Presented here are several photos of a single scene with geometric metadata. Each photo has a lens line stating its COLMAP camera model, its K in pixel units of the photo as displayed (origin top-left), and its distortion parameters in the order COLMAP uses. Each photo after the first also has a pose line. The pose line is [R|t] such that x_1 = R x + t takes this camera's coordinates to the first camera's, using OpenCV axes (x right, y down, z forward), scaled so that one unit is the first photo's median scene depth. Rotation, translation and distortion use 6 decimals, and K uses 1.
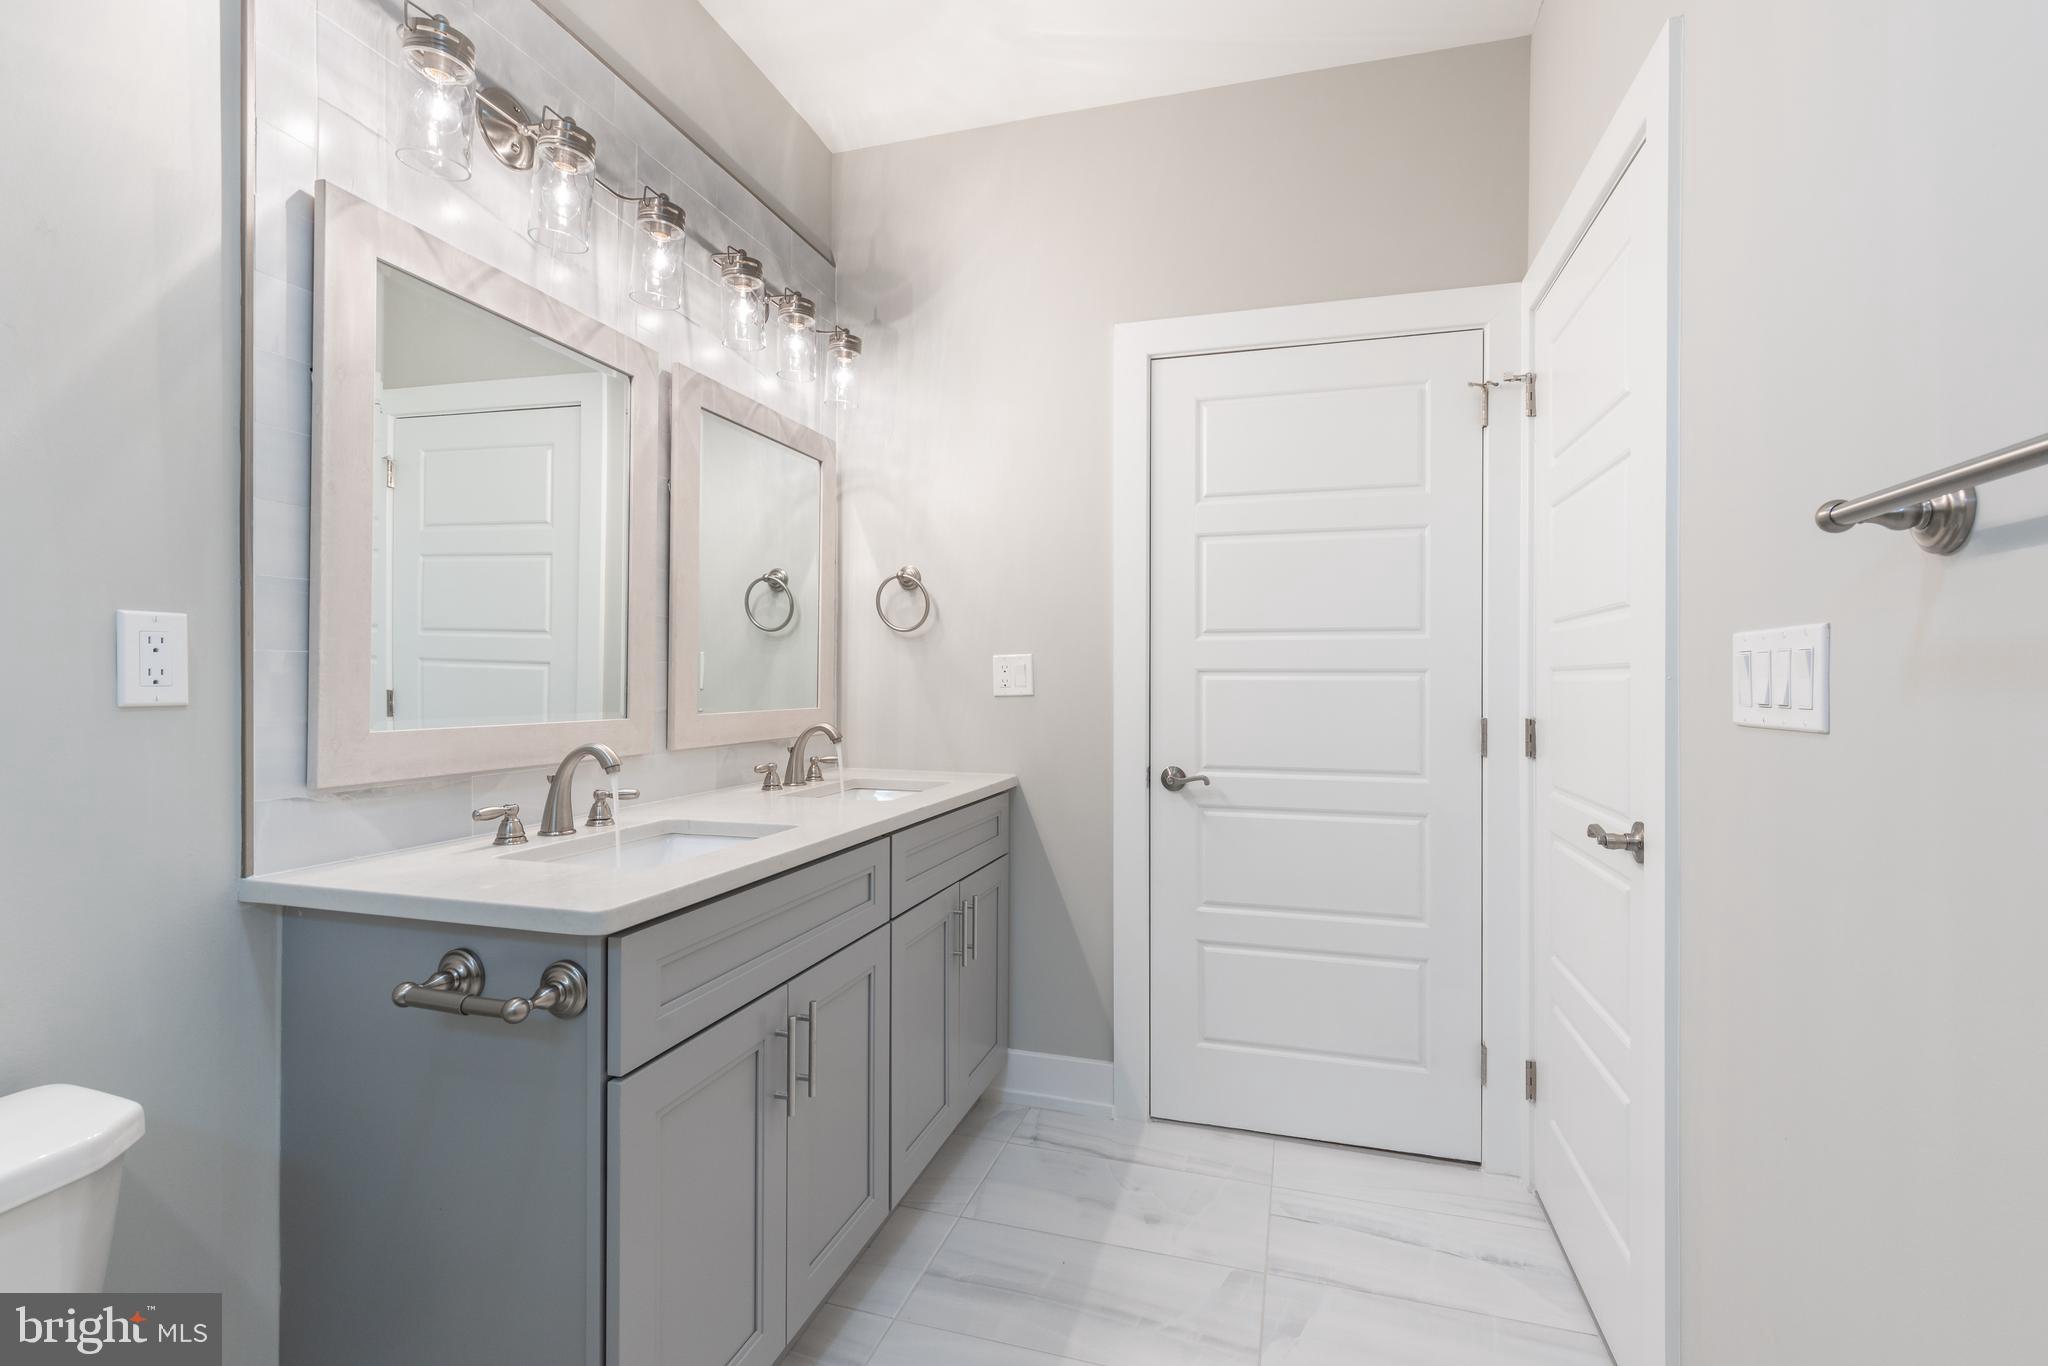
lens RADIAL K [[959.5, 0, 1035.0], [0, 959.5, 675.5], [0, 0, 1]] dist [0.005531, -0.000999]
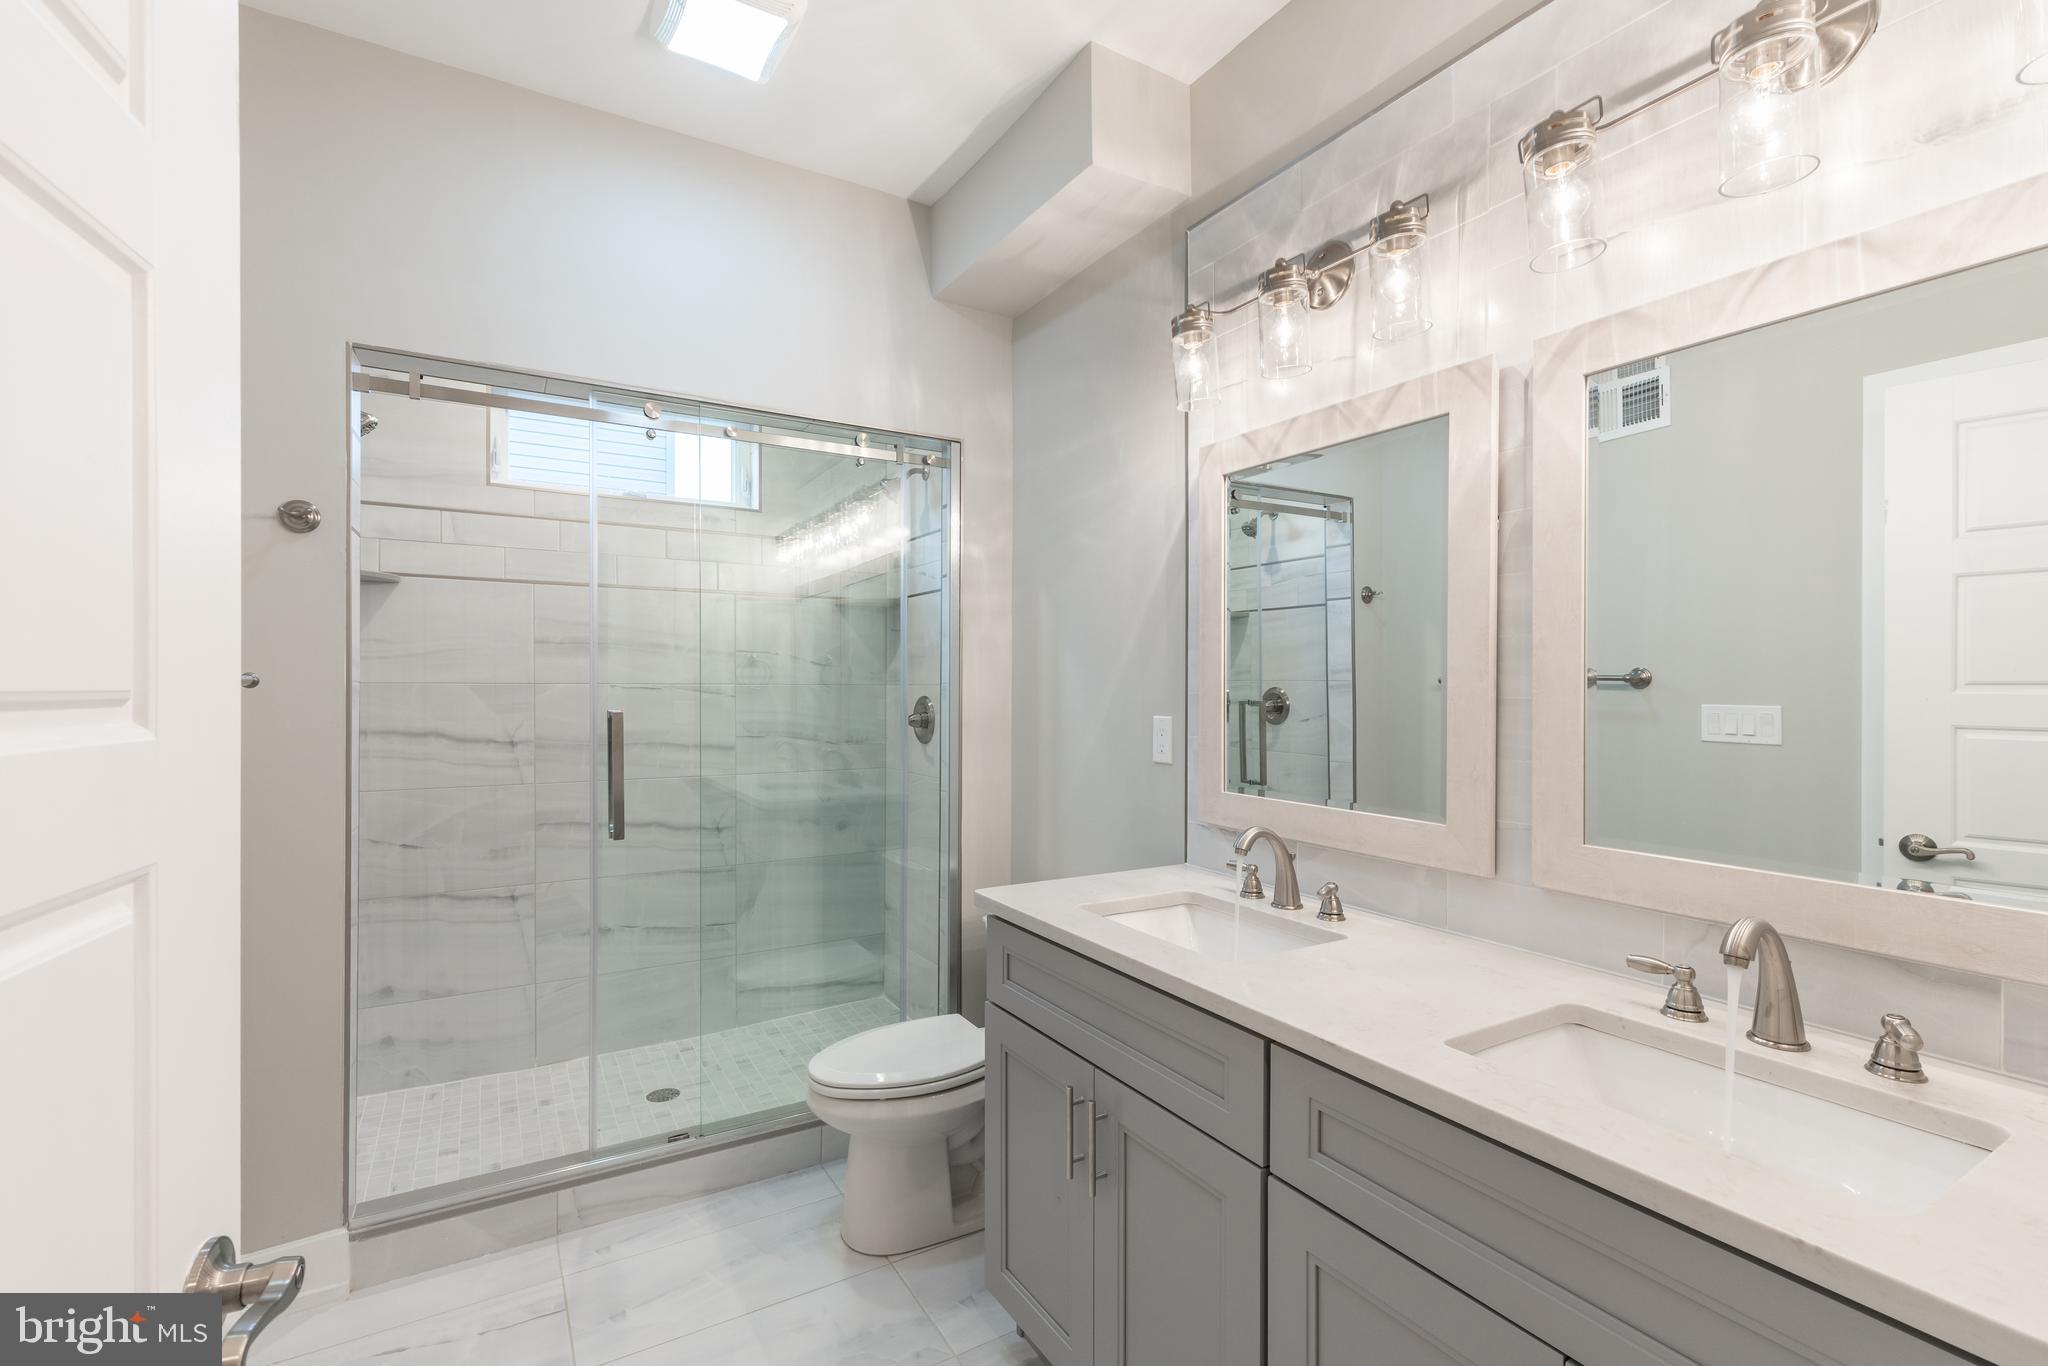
lens RADIAL K [[959.5, 0, 1035.0], [0, 959.5, 675.5], [0, 0, 1]] dist [0.005531, -0.000999]
pose [[-0.690620, -0.003543, -0.723210, 0.500906], [0.009341, 0.999861, -0.013819, -0.088075], [0.723158, -0.016299, -0.690490, 1.527324]]
